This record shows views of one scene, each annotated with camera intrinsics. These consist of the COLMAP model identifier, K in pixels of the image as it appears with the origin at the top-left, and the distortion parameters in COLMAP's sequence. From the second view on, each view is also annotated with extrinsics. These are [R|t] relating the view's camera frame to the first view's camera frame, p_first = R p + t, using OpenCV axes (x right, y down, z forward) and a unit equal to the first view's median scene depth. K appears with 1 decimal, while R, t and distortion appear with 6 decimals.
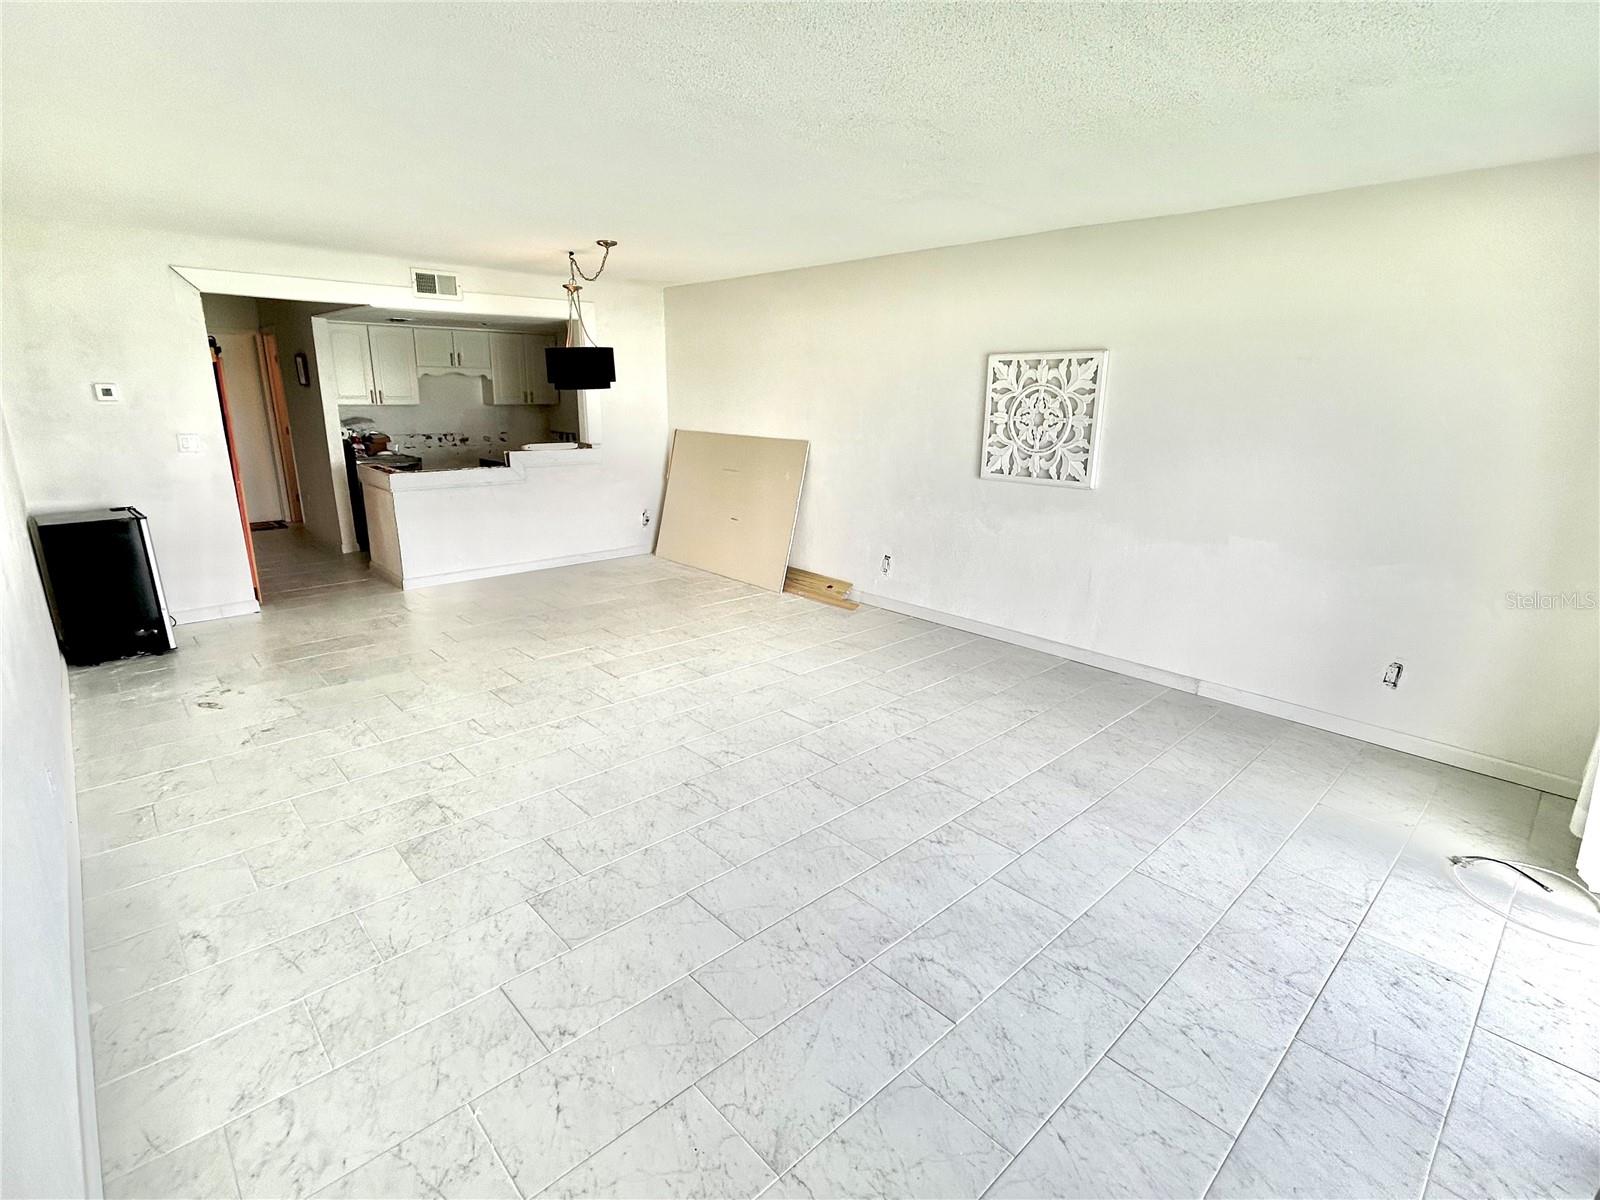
lens RADIAL K [[781.6, 0, 800.0], [0, 781.6, 600.0], [0, 0, 1]] dist [-0.001100, 0.000296]
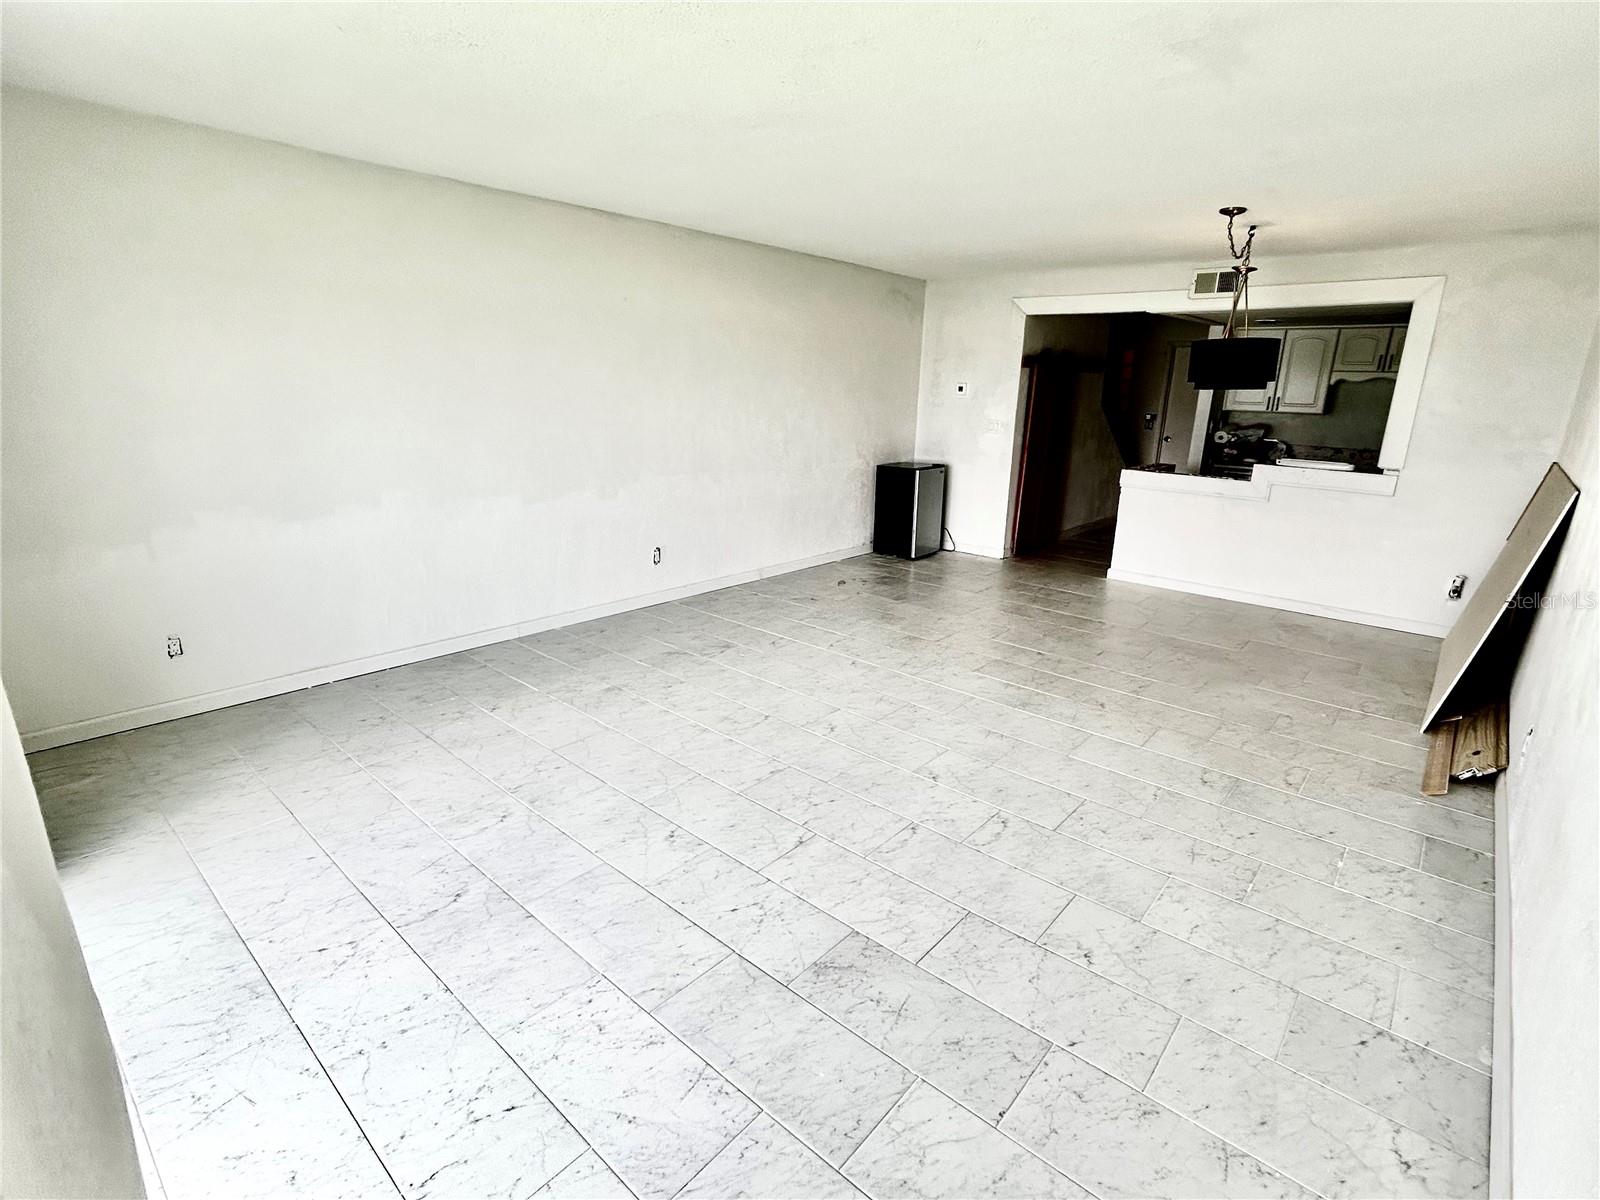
lens RADIAL K [[781.6, 0, 800.0], [0, 781.6, 600.0], [0, 0, 1]] dist [-0.001100, 0.000296]
pose [[0.092430, 0.259168, -0.961399, 0.669653], [-0.283517, 0.932415, 0.224097, -0.142968], [0.954502, 0.251860, 0.159662, 0.592277]]
